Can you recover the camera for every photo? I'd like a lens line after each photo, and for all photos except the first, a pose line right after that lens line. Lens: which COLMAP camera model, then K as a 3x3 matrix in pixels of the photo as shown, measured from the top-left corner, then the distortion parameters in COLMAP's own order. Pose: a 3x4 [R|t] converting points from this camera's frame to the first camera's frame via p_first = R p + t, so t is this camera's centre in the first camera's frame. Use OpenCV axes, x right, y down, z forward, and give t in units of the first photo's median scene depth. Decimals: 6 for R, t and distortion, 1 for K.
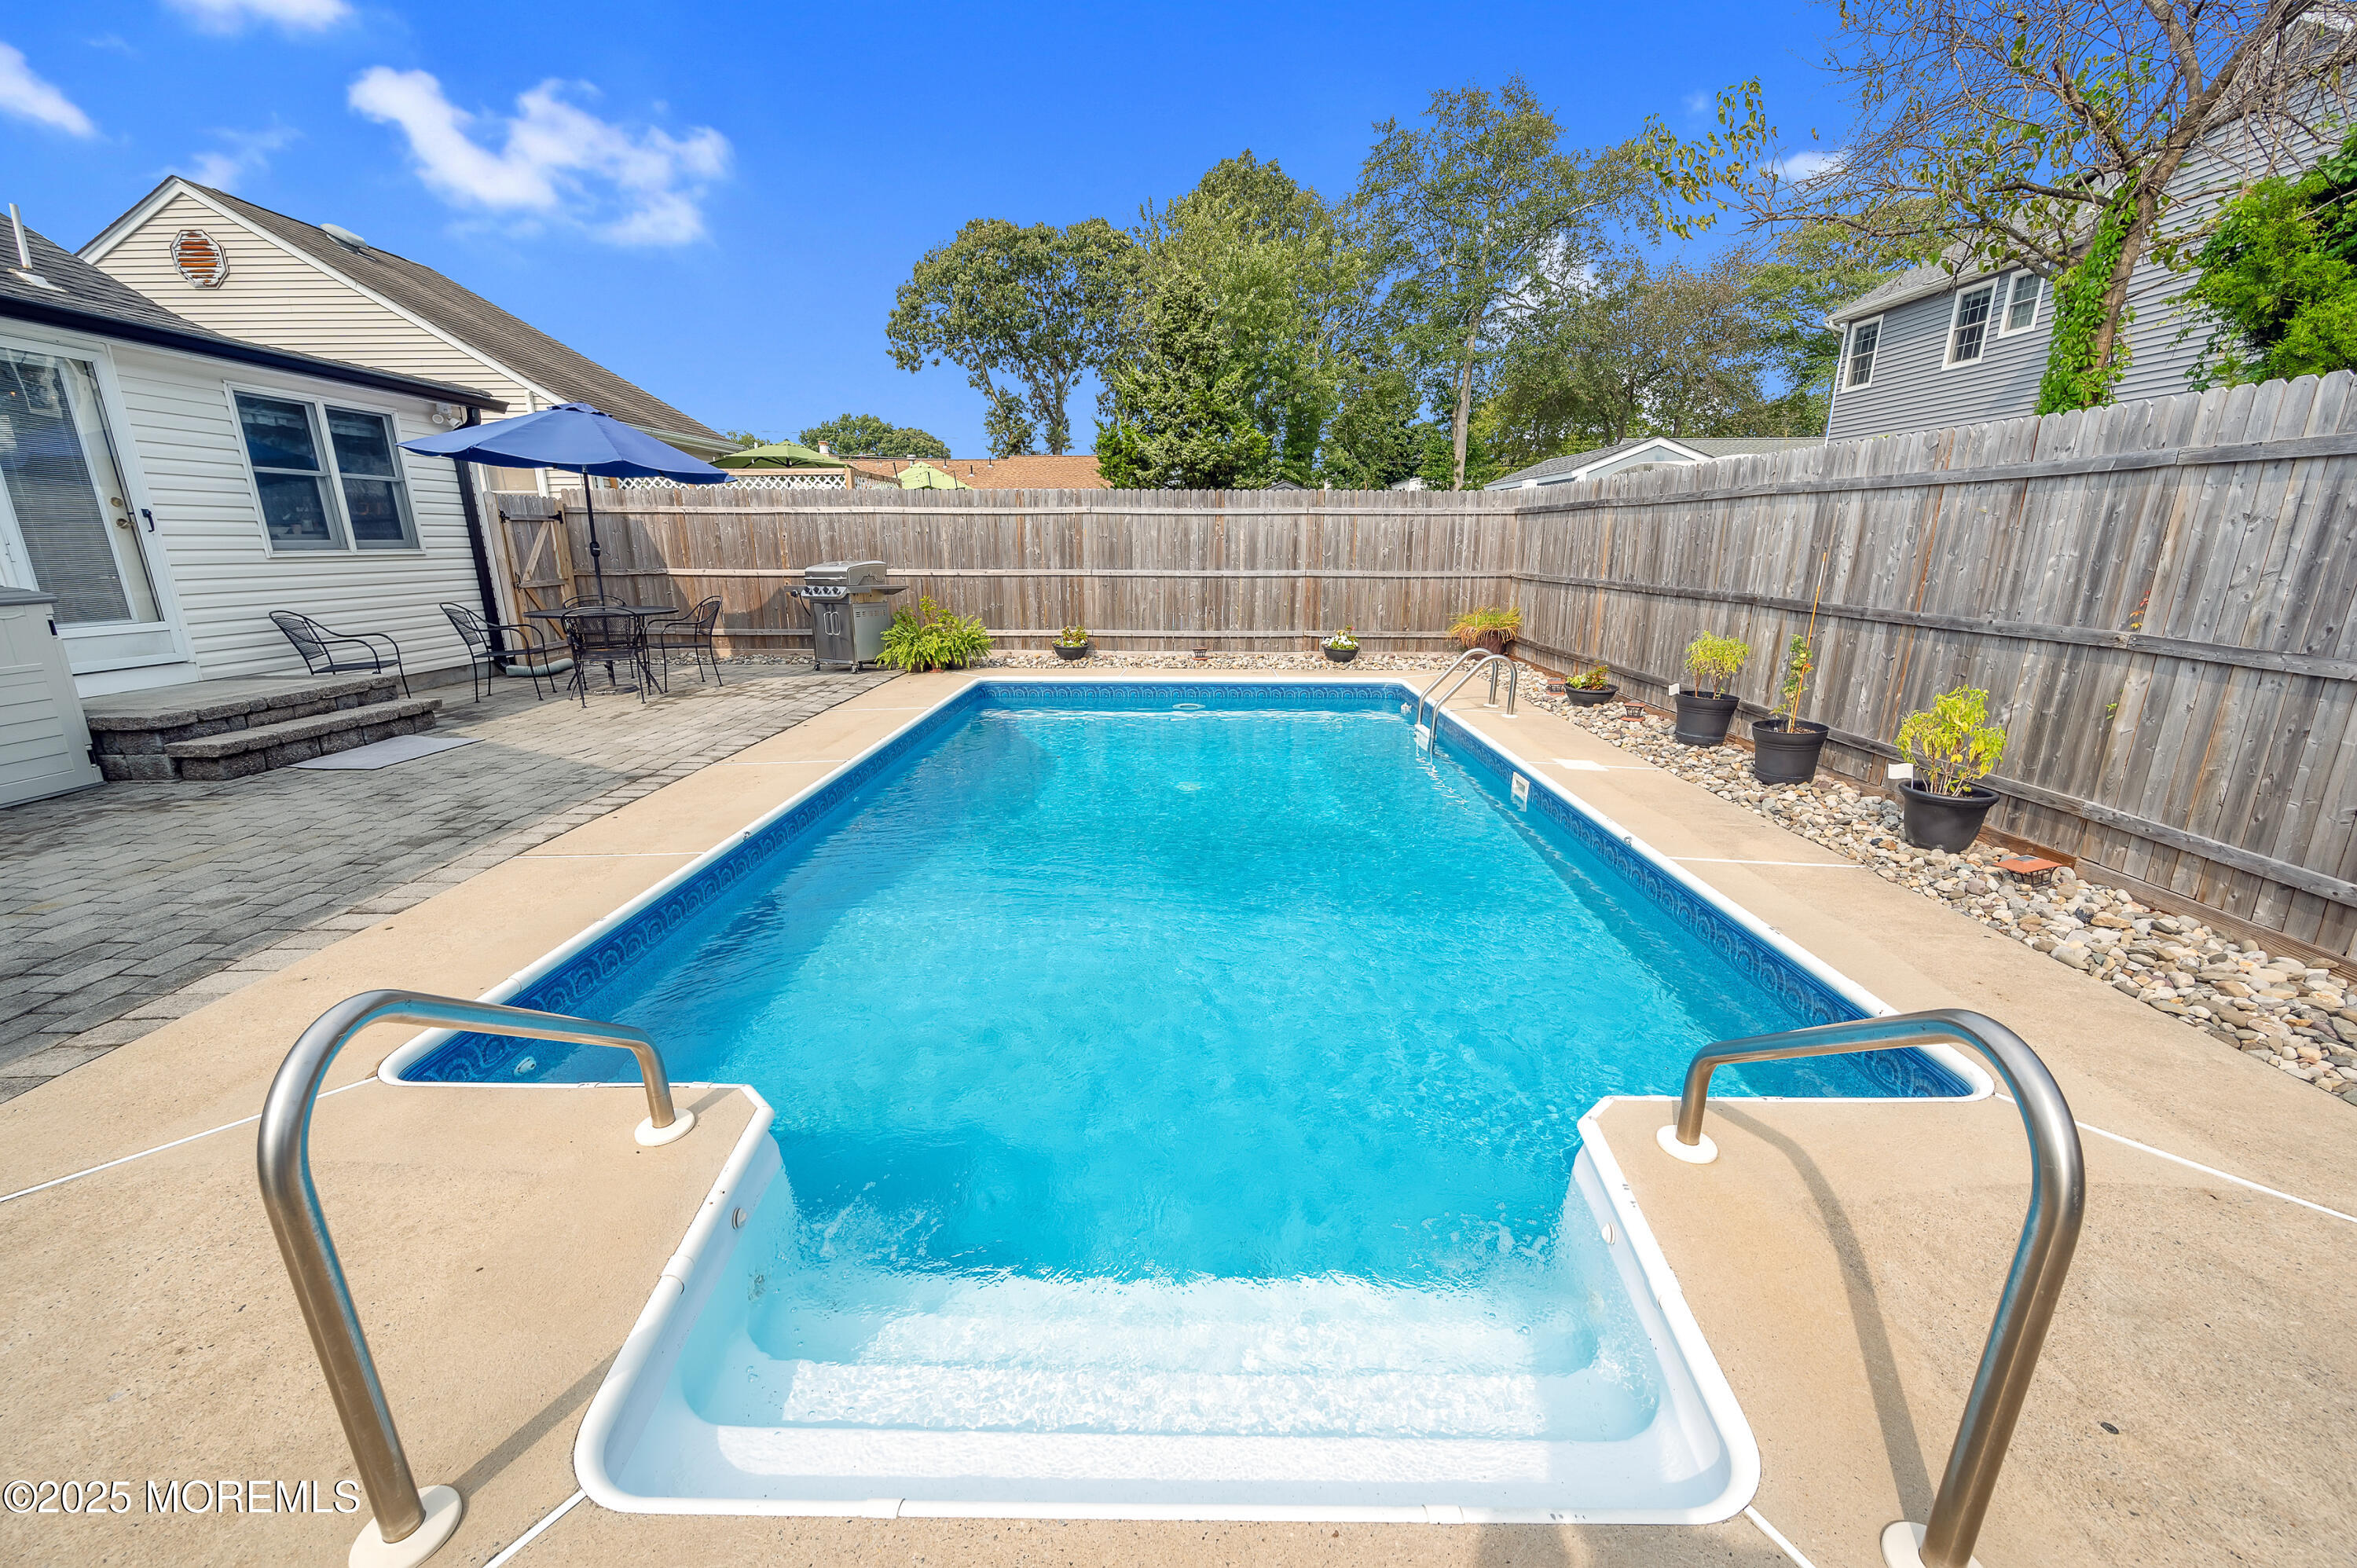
lens RADIAL K [[937.0, 0, 1179.9], [0, 937.0, 792.0], [0, 0, 1]] dist [0.000510, -0.000714]
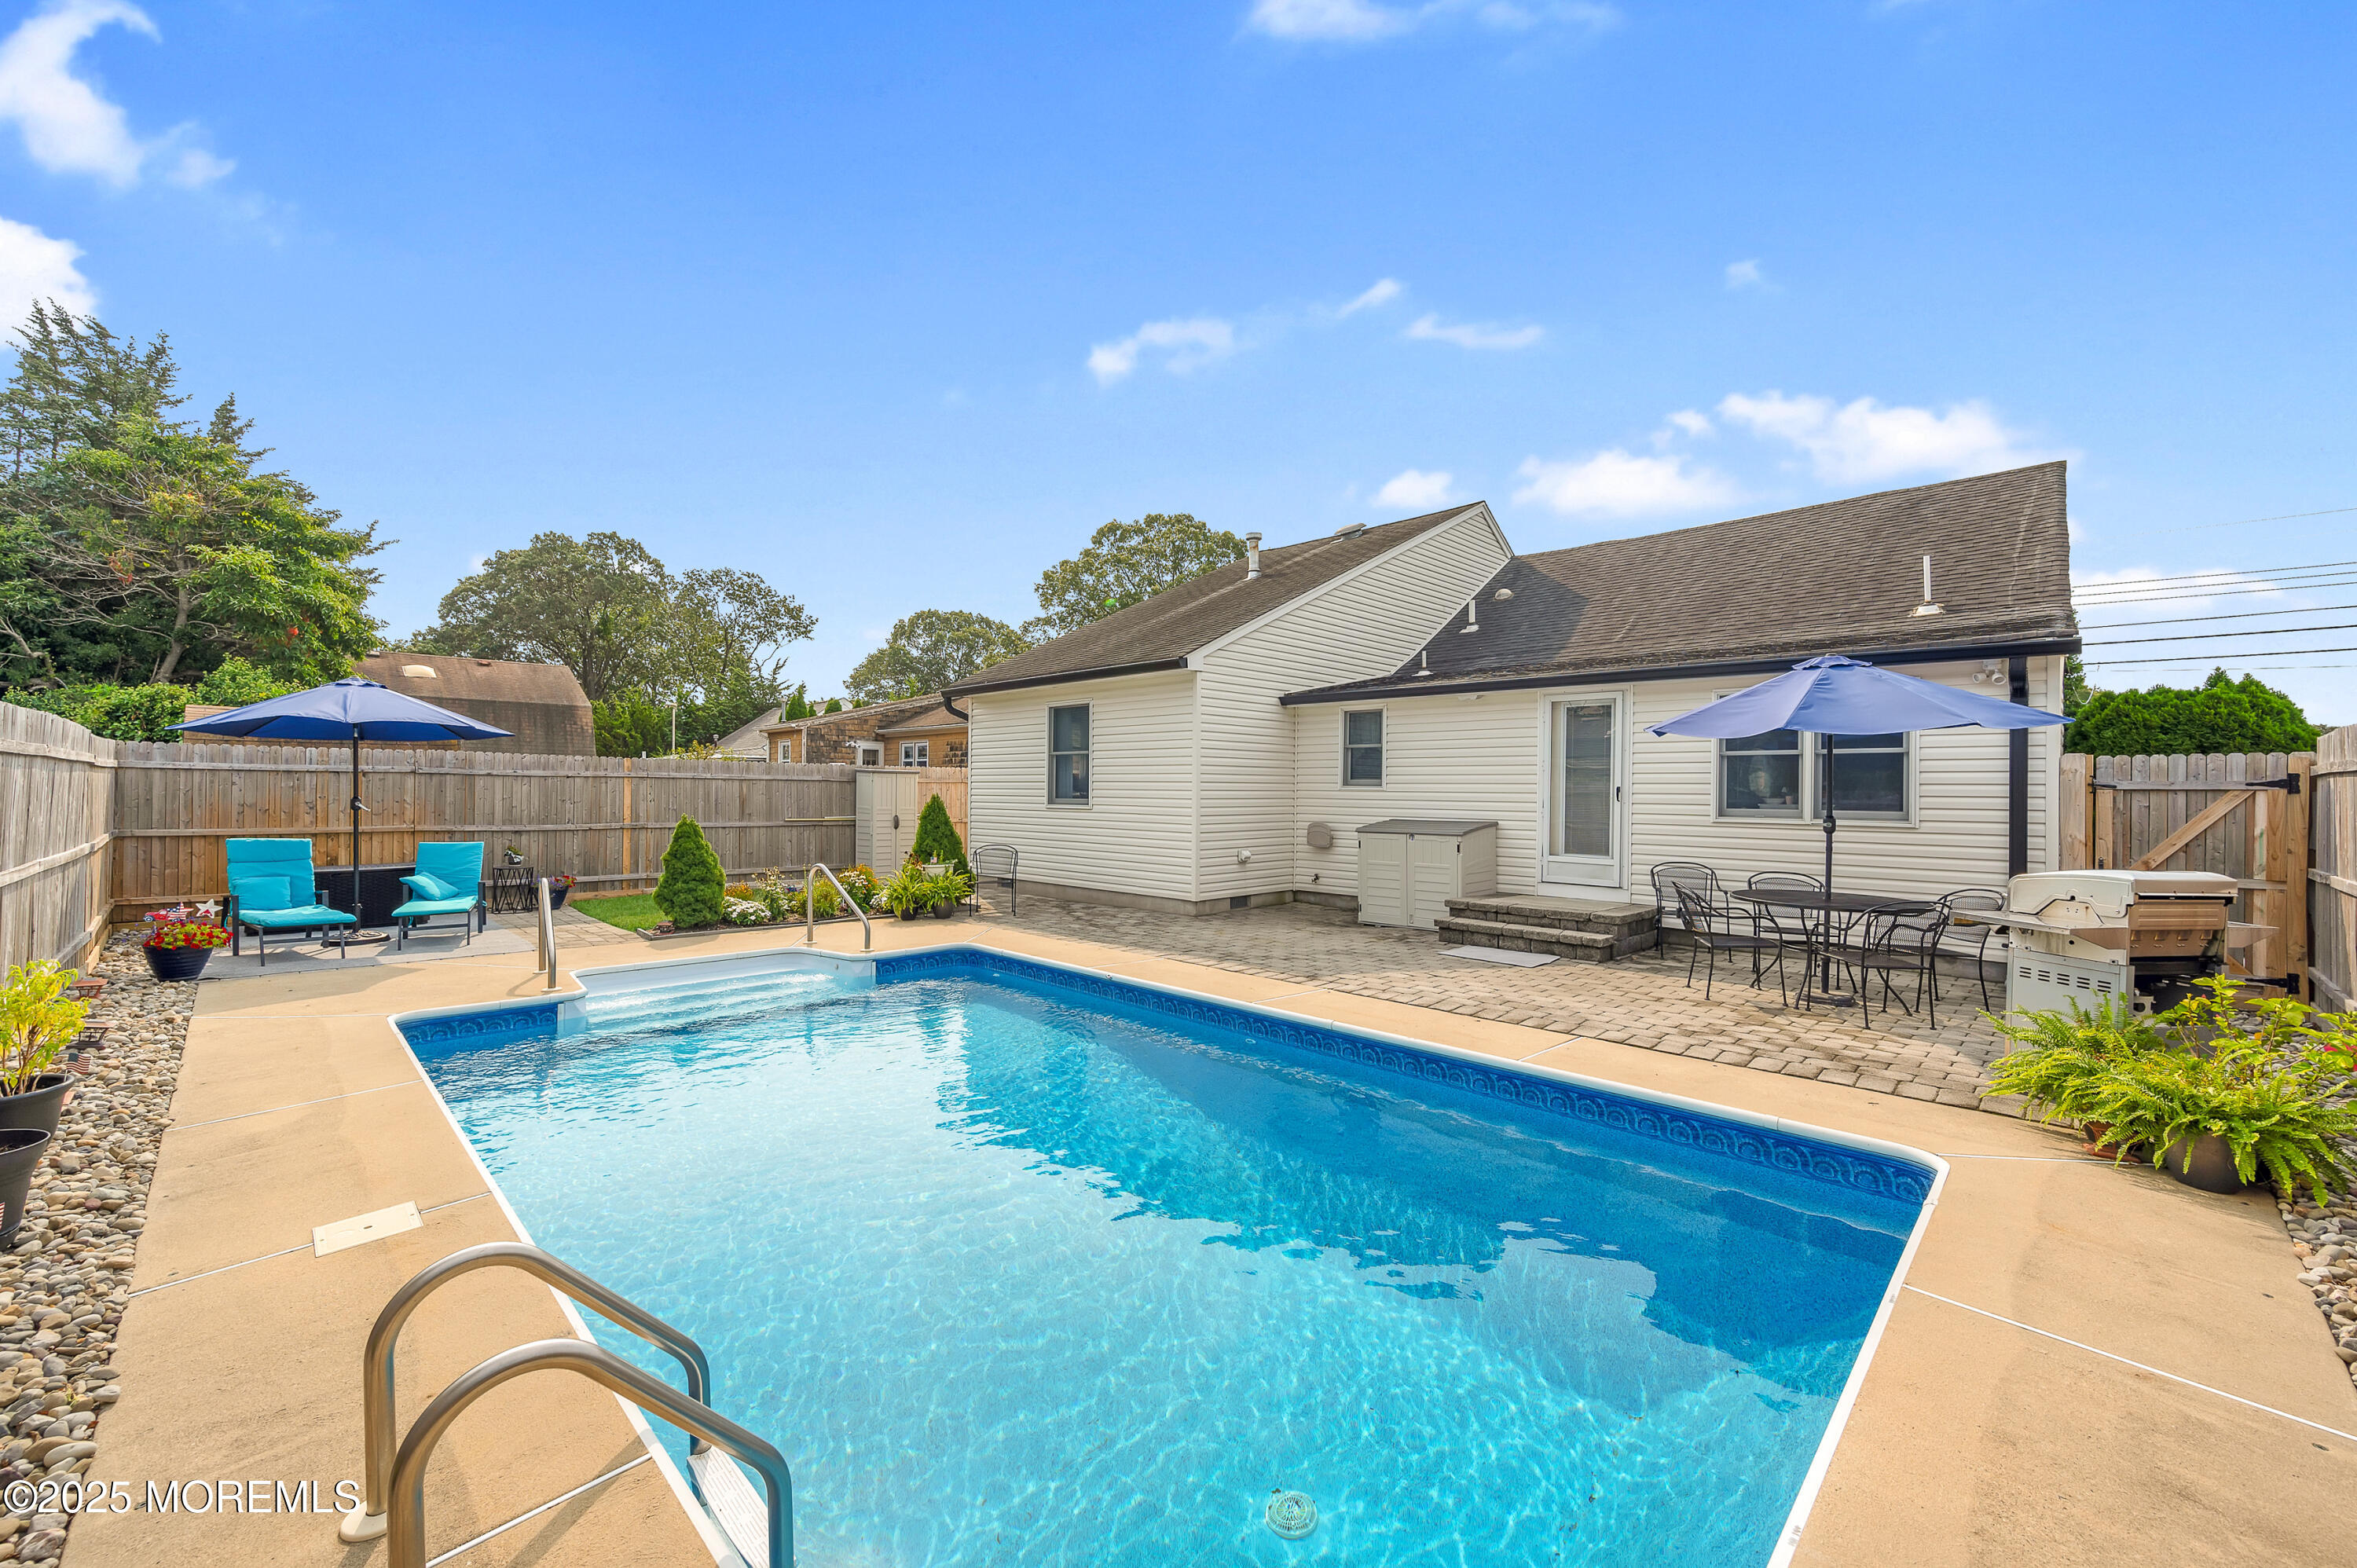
lens RADIAL K [[937.0, 0, 1190.1], [0, 937.0, 760.9], [0, 0, 1]] dist [0.000510, -0.000714]
pose [[-0.690480, -0.030526, -0.722707, 0.281343], [-0.197908, 0.968959, 0.148156, -0.260959], [0.695751, 0.245329, -0.675089, 0.928356]]
